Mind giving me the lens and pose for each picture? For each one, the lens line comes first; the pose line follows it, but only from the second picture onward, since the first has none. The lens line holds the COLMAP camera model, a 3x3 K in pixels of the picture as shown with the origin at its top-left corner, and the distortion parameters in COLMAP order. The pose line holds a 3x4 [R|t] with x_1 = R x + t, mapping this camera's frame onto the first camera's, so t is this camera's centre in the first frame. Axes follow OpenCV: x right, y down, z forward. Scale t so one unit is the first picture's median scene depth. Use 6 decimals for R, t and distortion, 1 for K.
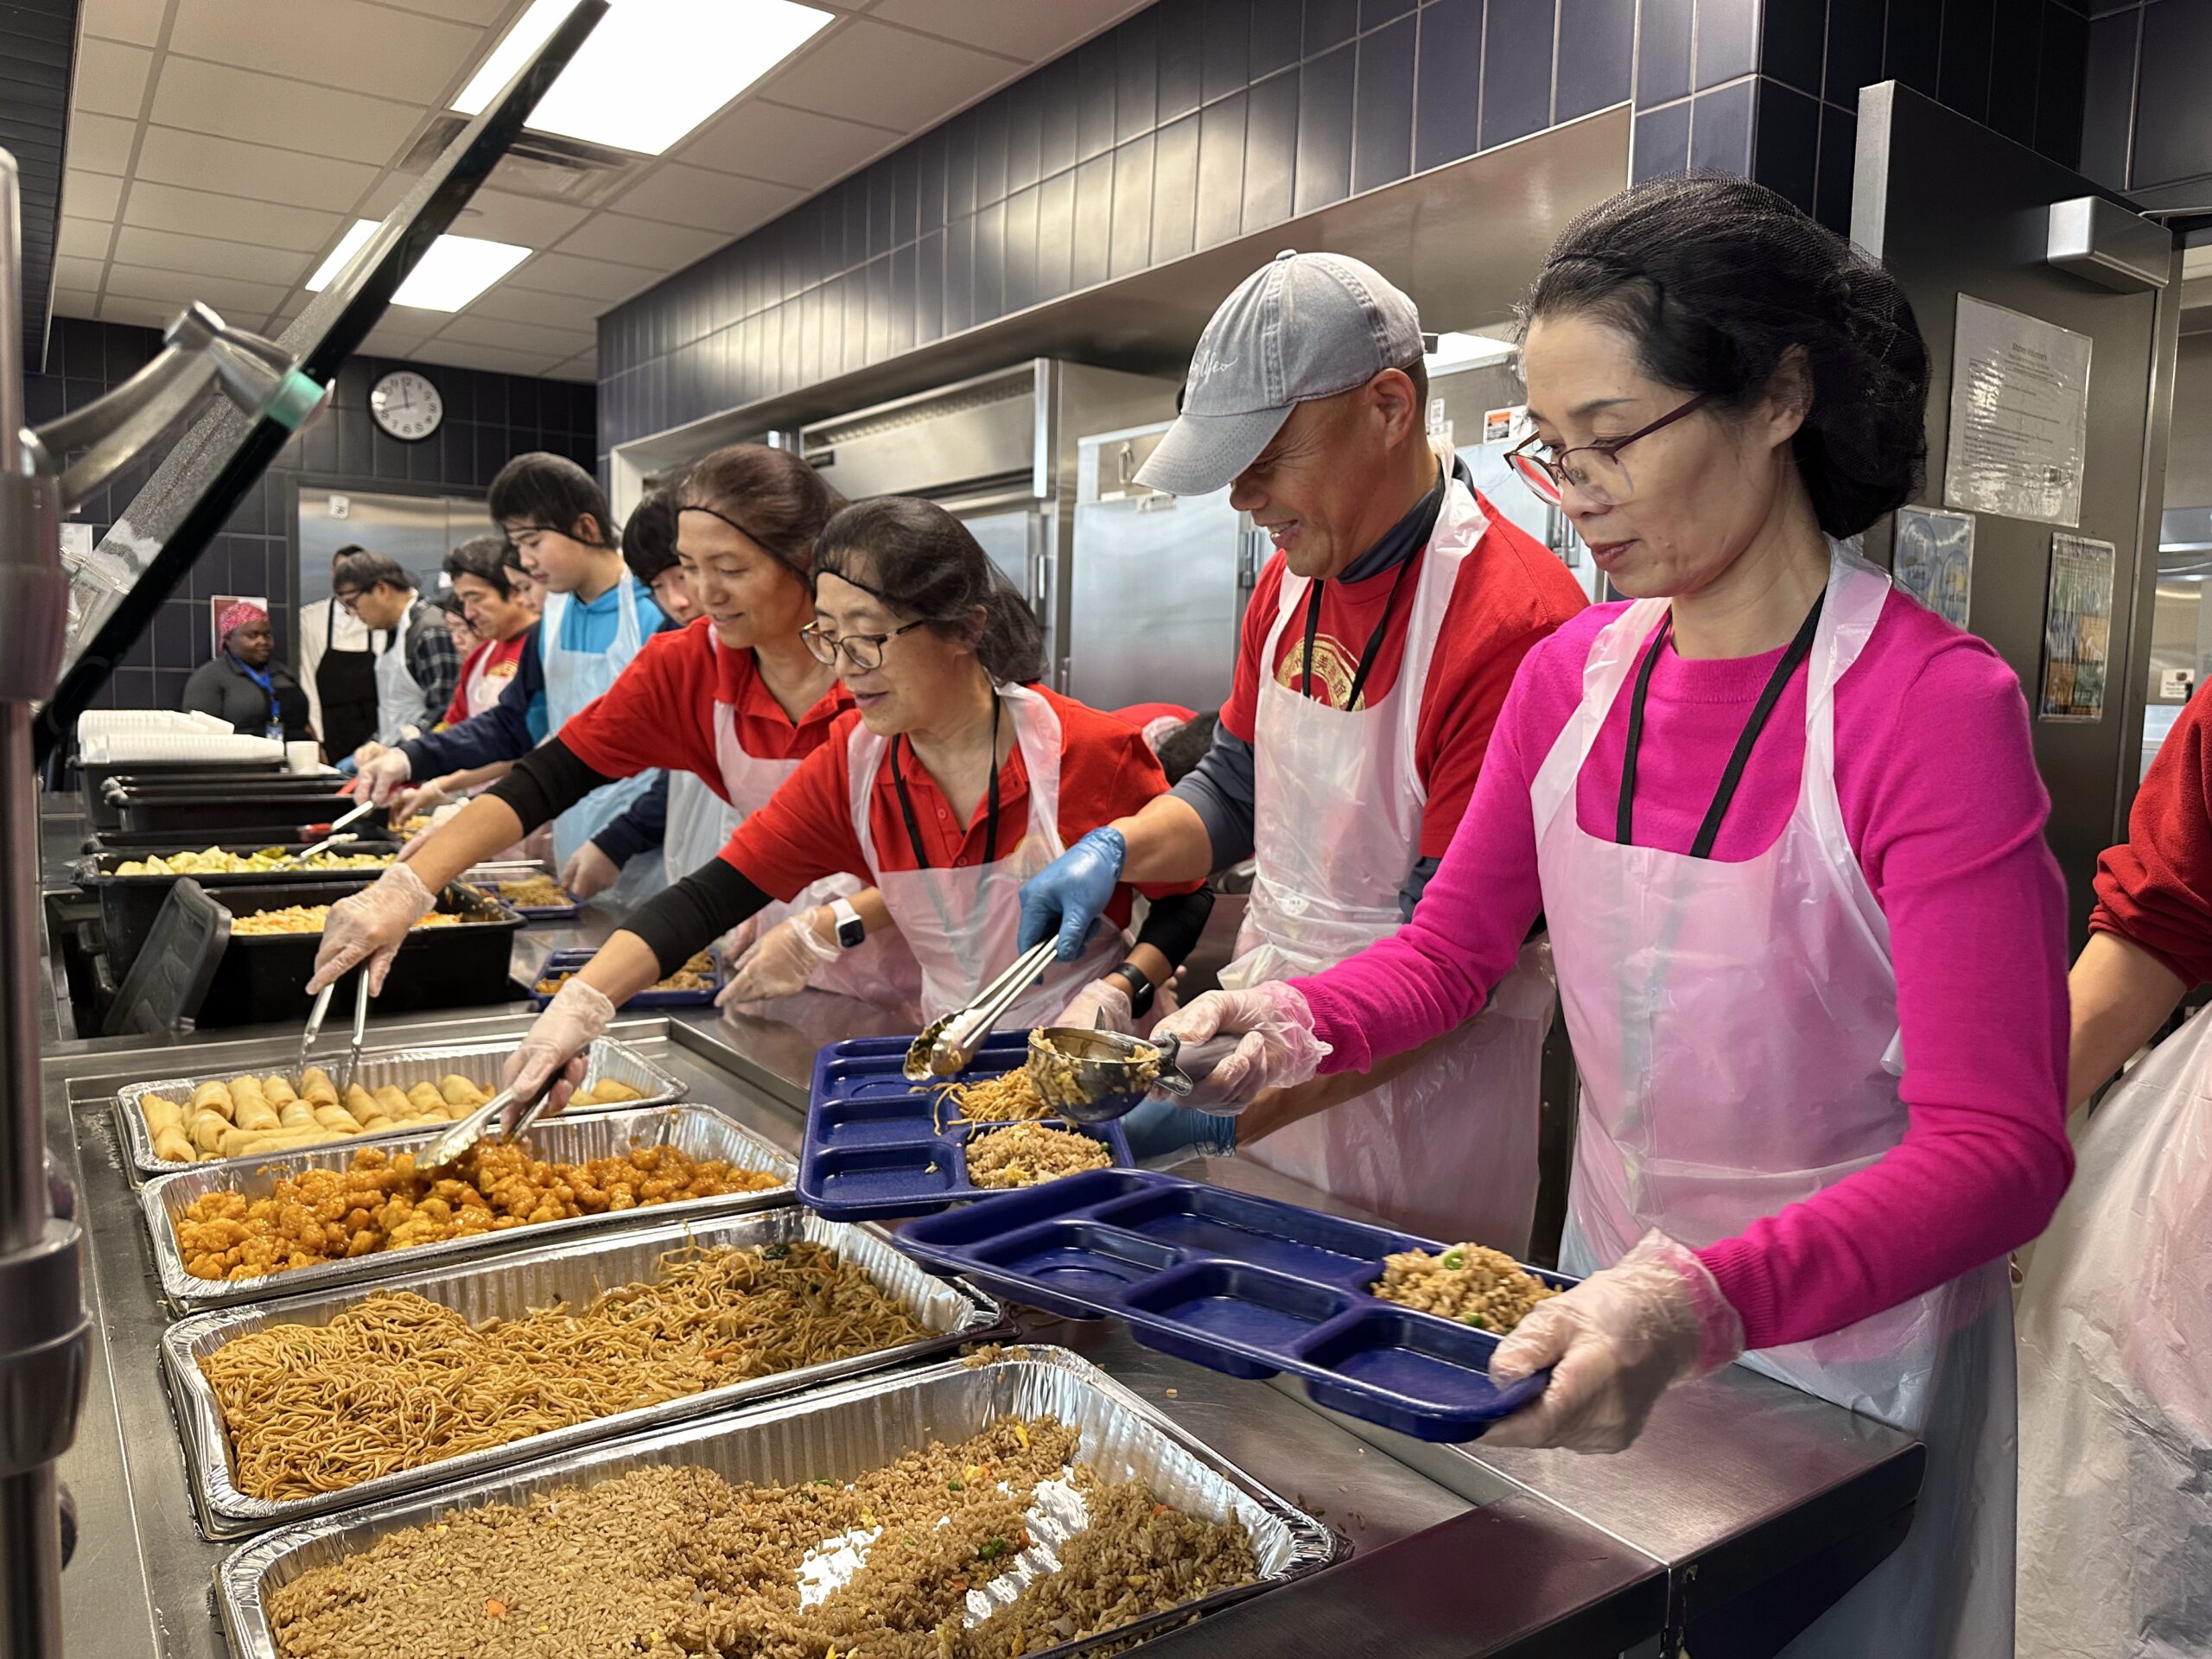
lens RADIAL K [[1548.3, 0, 1106.0], [0, 1548.3, 829.5], [0, 0, 1]] dist [0.066812, -0.101560]
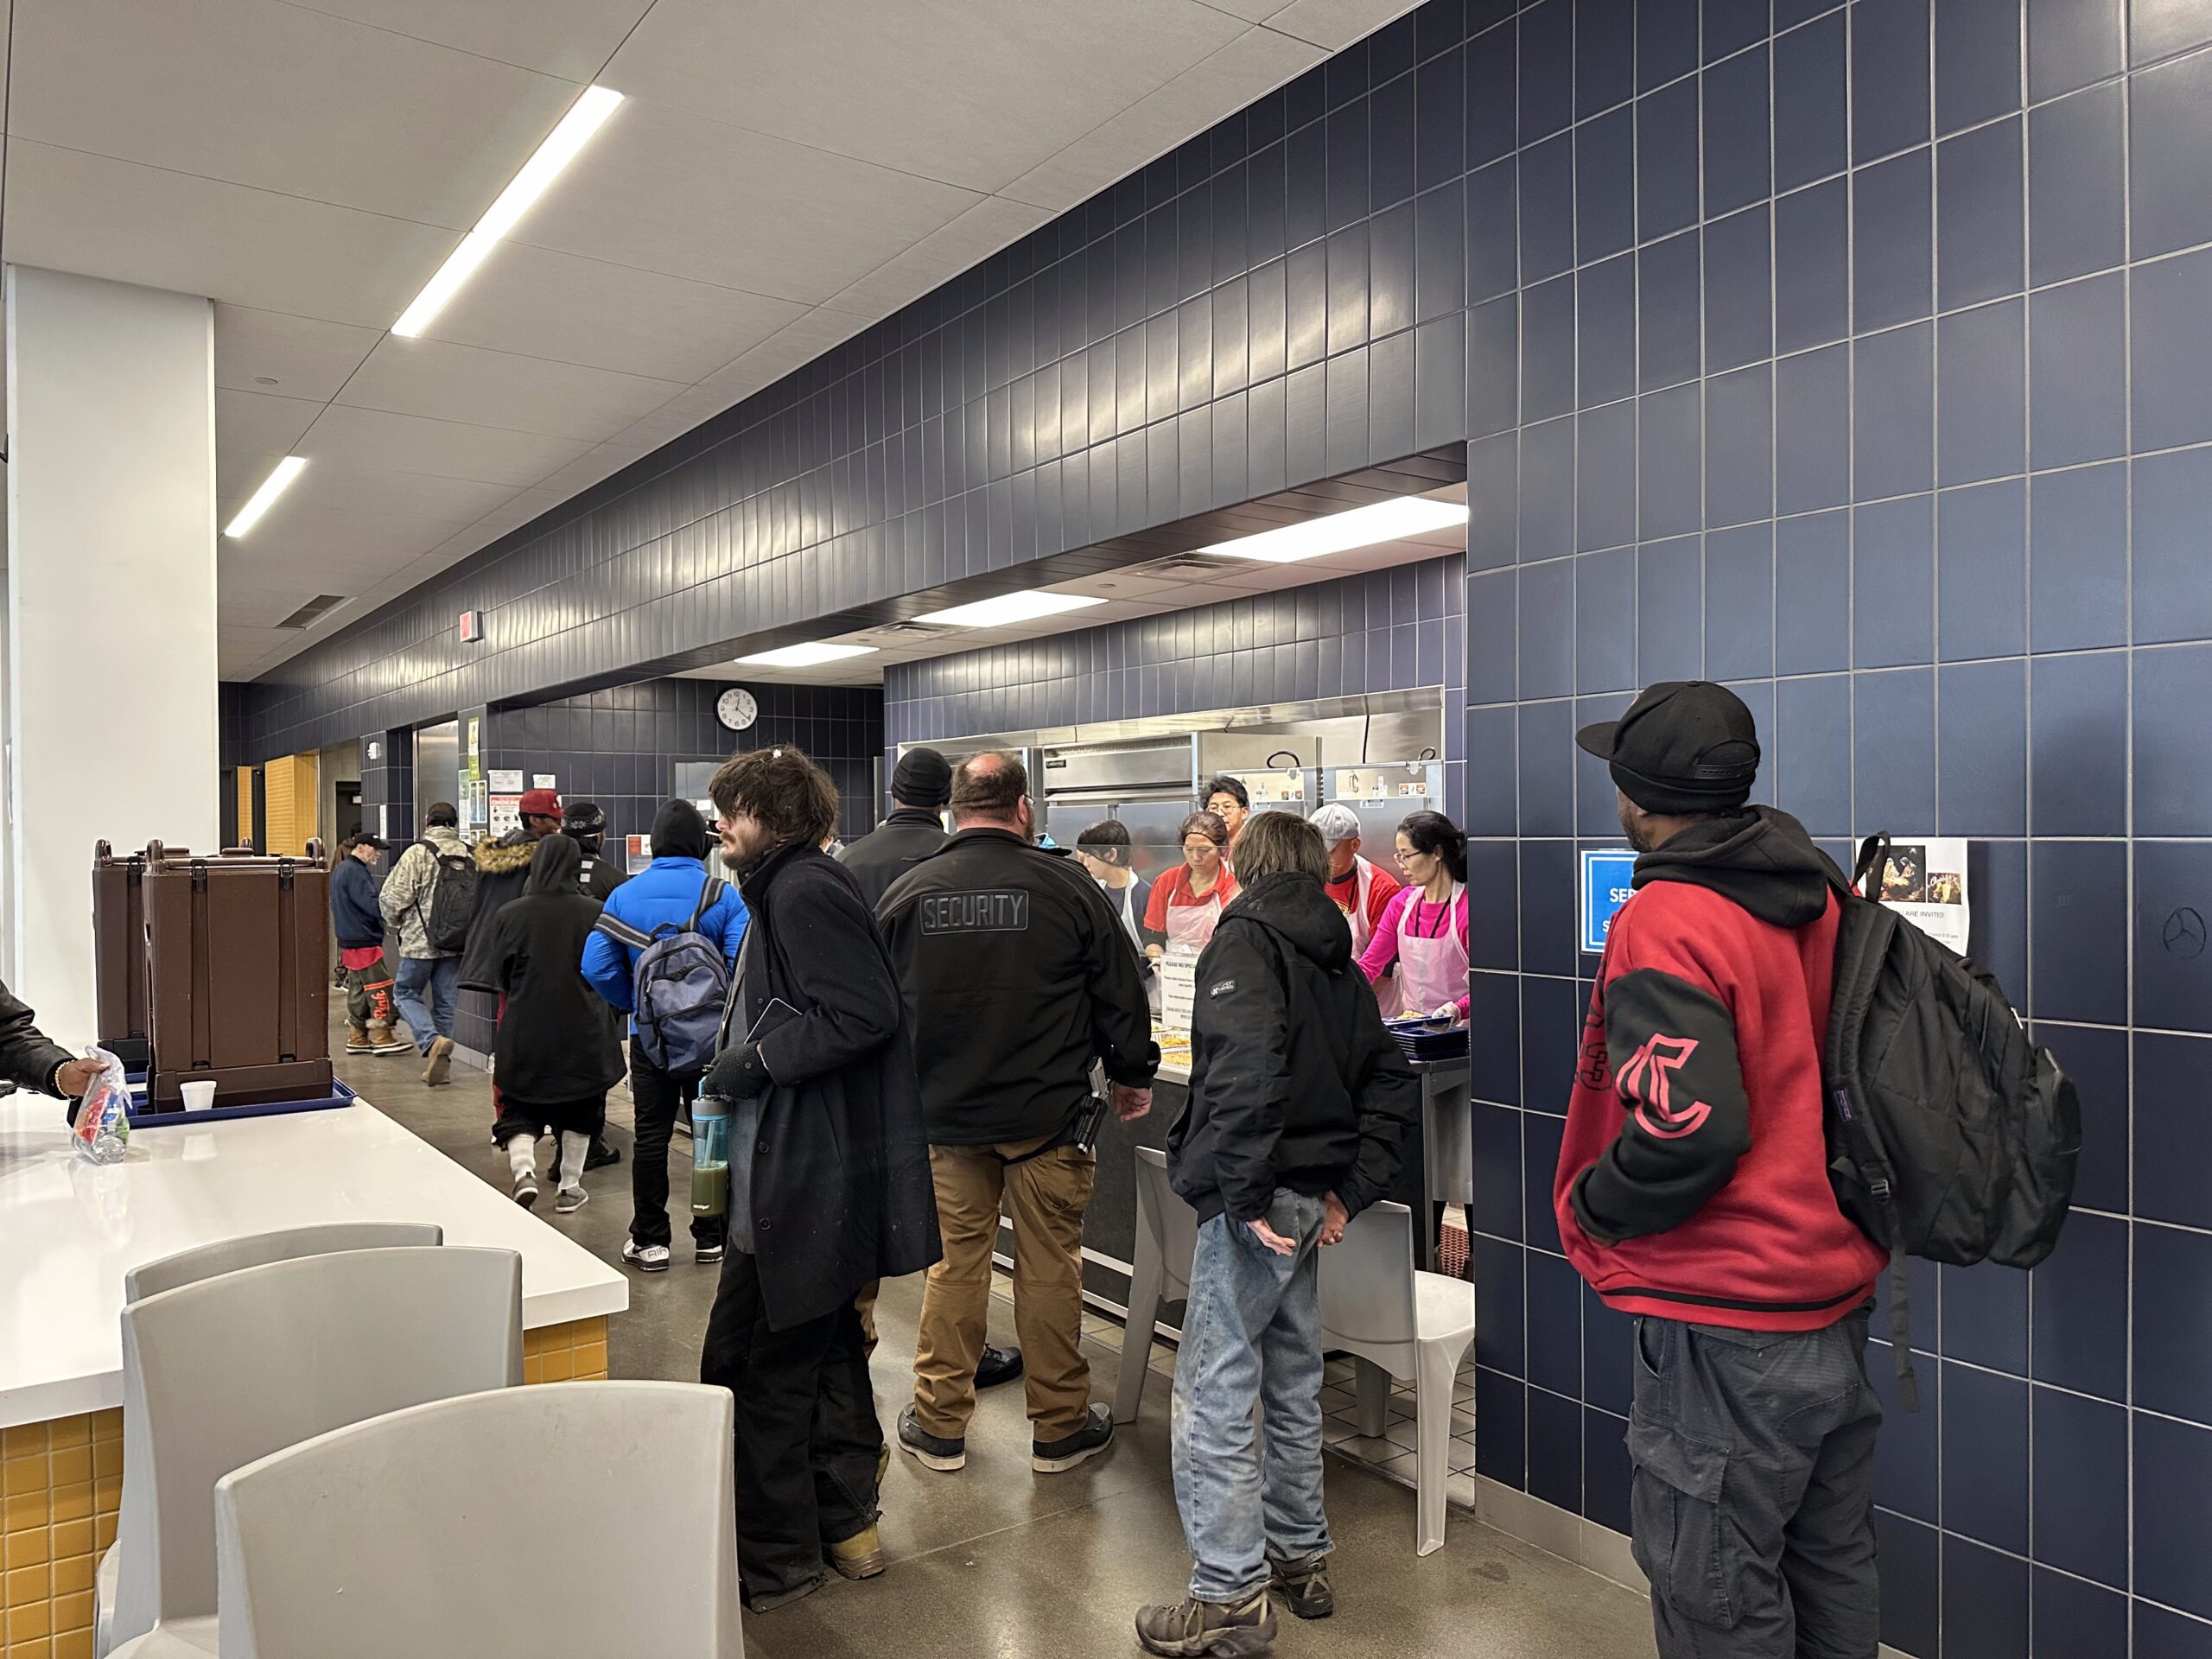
lens RADIAL K [[1548.3, 0, 1106.0], [0, 1548.3, 829.5], [0, 0, 1]] dist [0.066812, -0.101560]
pose [[0.999731, -0.021001, -0.009802, -0.555638], [0.019753, 0.993331, -0.113592, 0.200895], [0.012122, 0.113368, 0.993479, -3.745214]]
